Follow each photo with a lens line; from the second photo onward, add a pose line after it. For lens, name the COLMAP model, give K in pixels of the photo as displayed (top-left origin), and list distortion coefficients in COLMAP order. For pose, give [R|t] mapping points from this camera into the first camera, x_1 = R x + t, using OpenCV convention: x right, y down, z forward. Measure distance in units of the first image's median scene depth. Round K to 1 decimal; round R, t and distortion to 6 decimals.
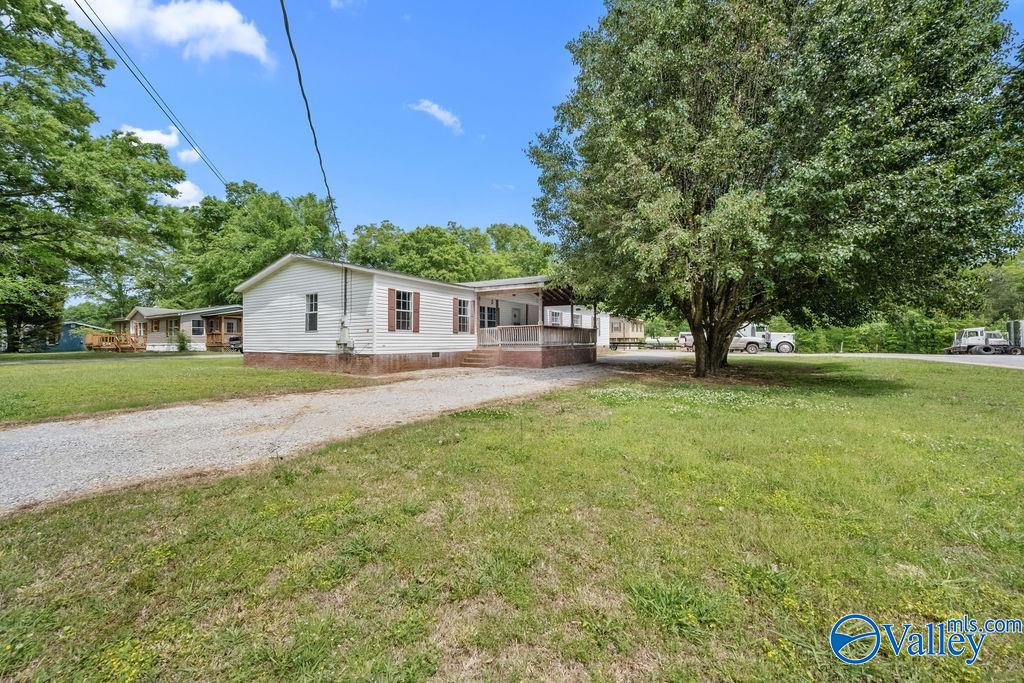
lens RADIAL K [[402.2, 0, 512.3], [0, 402.2, 339.9], [0, 0, 1]] dist [0.000594, 0.000033]
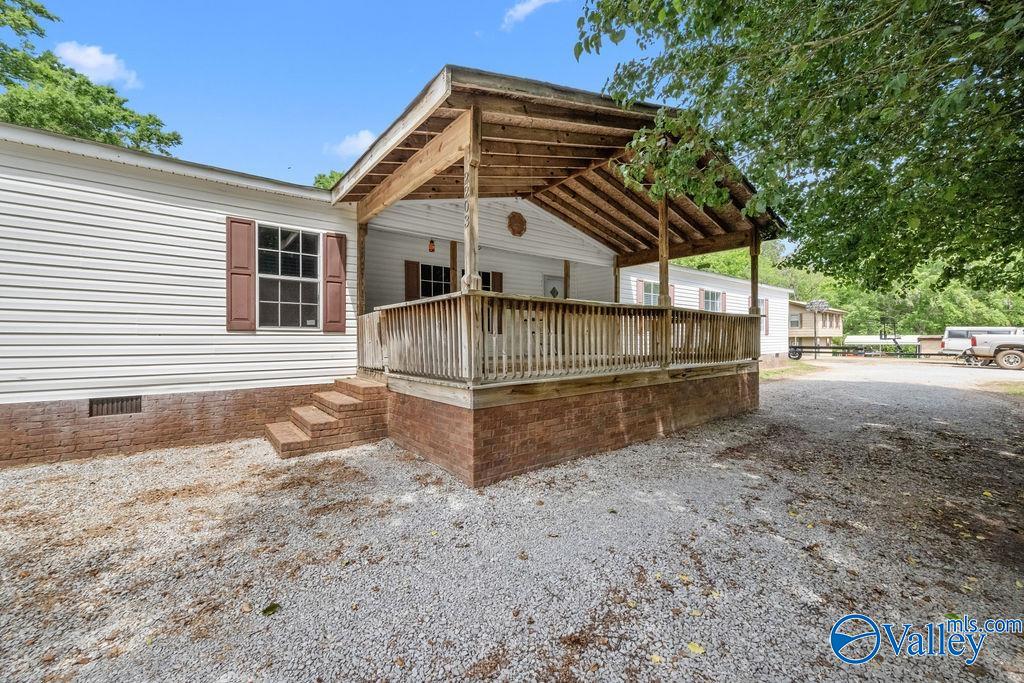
lens RADIAL K [[402.2, 0, 512.7], [0, 402.2, 342.2], [0, 0, 1]] dist [0.000594, 0.000033]
pose [[0.940863, 0.001501, -0.338783, 0.129931], [0.001308, 0.999967, 0.008061, -0.008071], [0.338784, -0.008027, 0.940830, 0.618317]]
